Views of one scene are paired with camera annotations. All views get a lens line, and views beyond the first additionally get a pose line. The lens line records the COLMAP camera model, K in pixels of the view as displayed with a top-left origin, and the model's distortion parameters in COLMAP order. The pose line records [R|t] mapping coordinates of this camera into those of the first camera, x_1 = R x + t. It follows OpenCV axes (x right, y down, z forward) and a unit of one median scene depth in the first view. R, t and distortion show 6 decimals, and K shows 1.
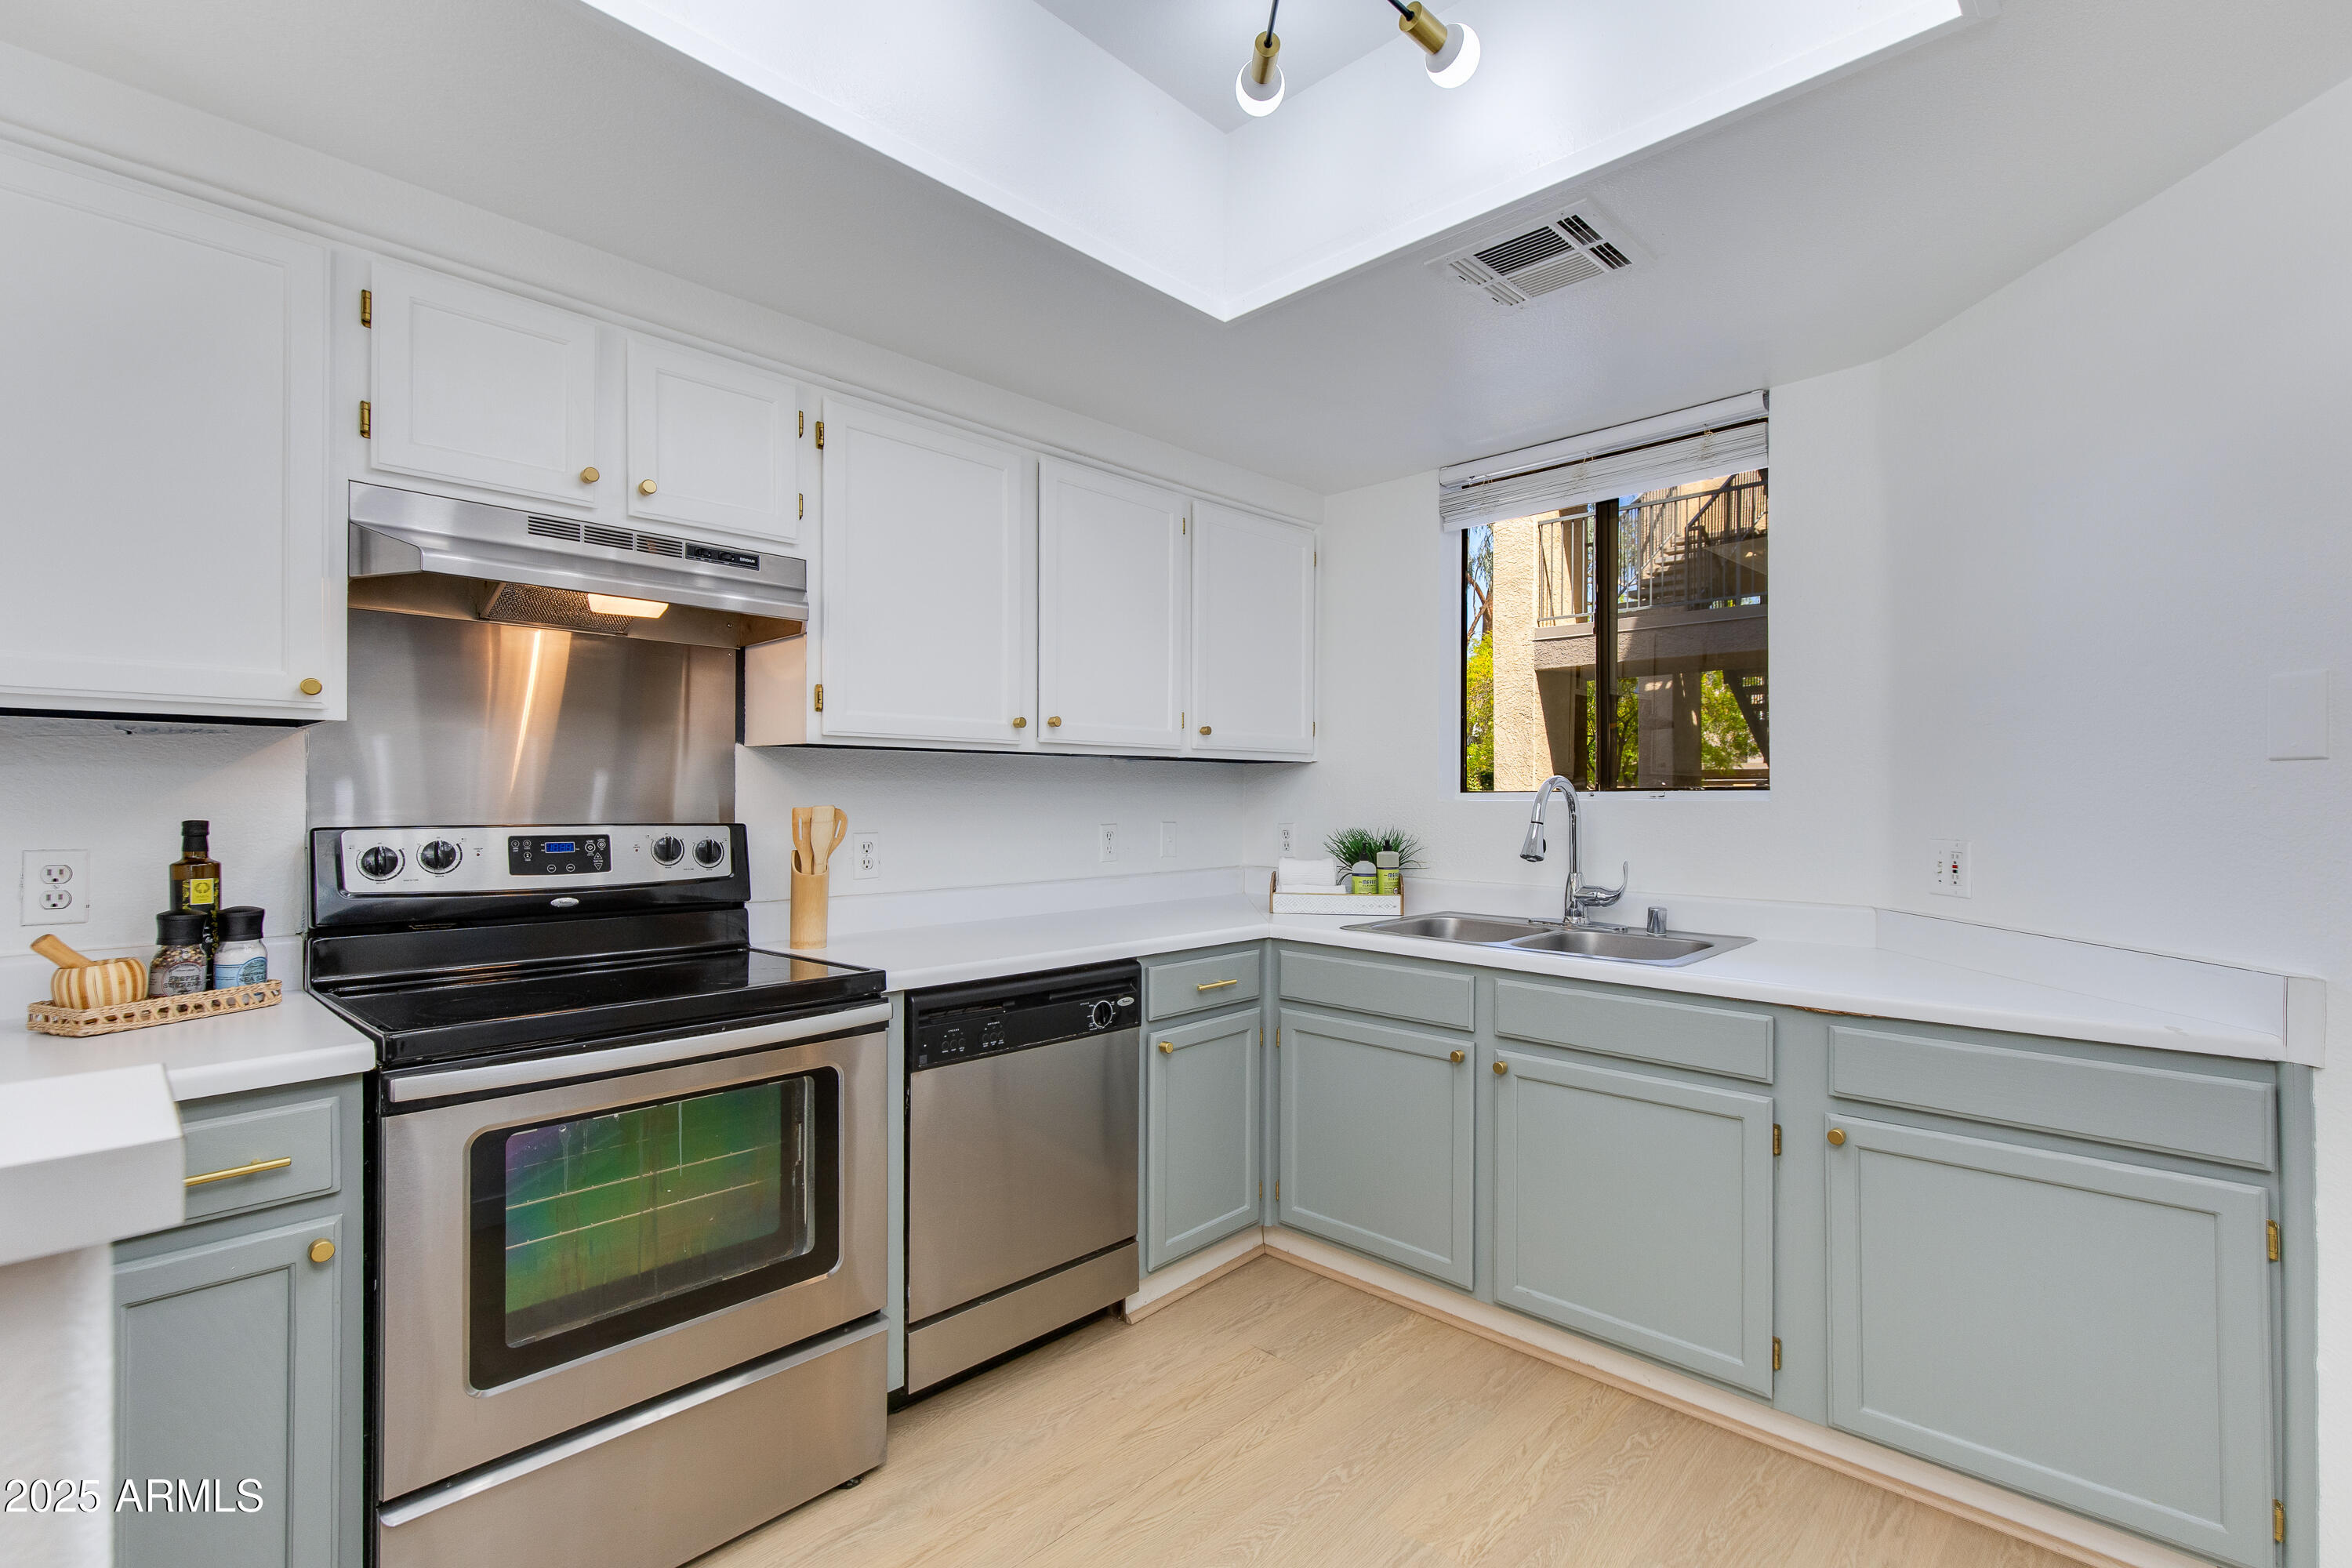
lens RADIAL K [[1075.8, 0, 1178.2], [0, 1075.8, 786.3], [0, 0, 1]] dist [0.005250, 0.000202]
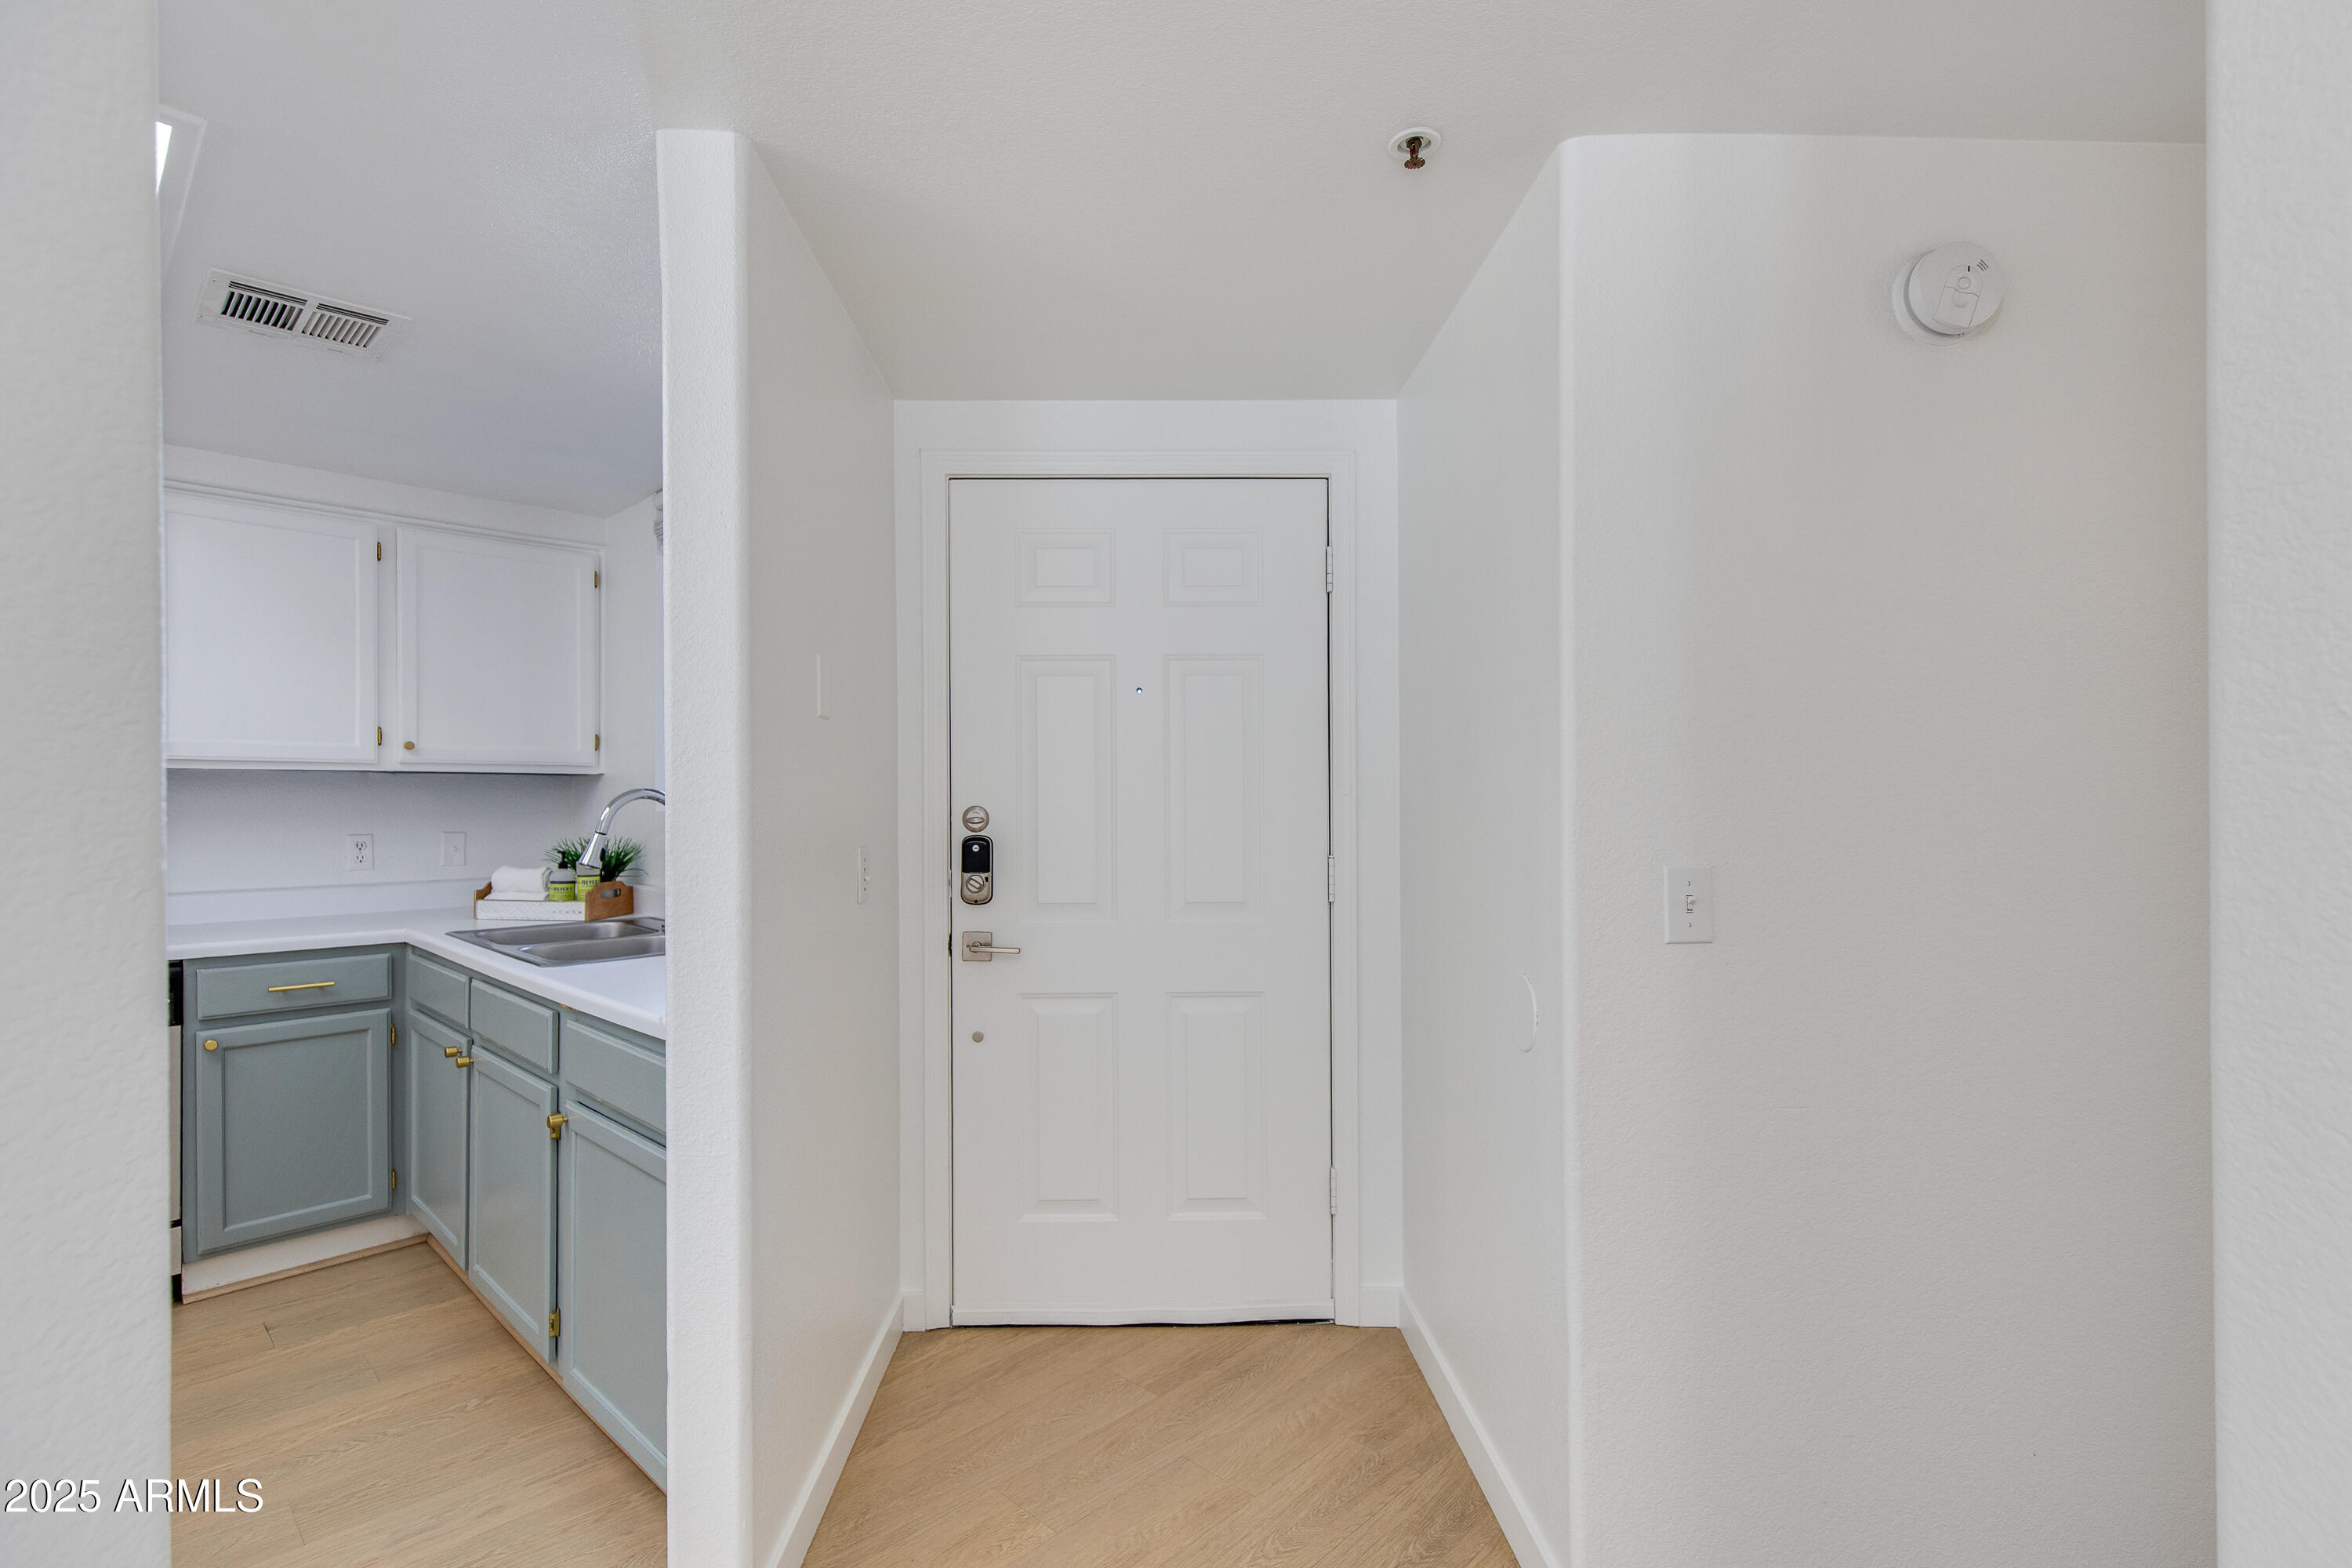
lens RADIAL K [[1075.0, 0, 1174.1], [0, 1075.0, 792.0], [0, 0, 1]] dist [-0.004585, -0.000216]
pose [[0.999982, -0.004471, 0.003895, 0.785416], [0.004463, 0.999988, 0.001890, -0.005320], [-0.003904, -0.001873, 0.999991, -0.053712]]
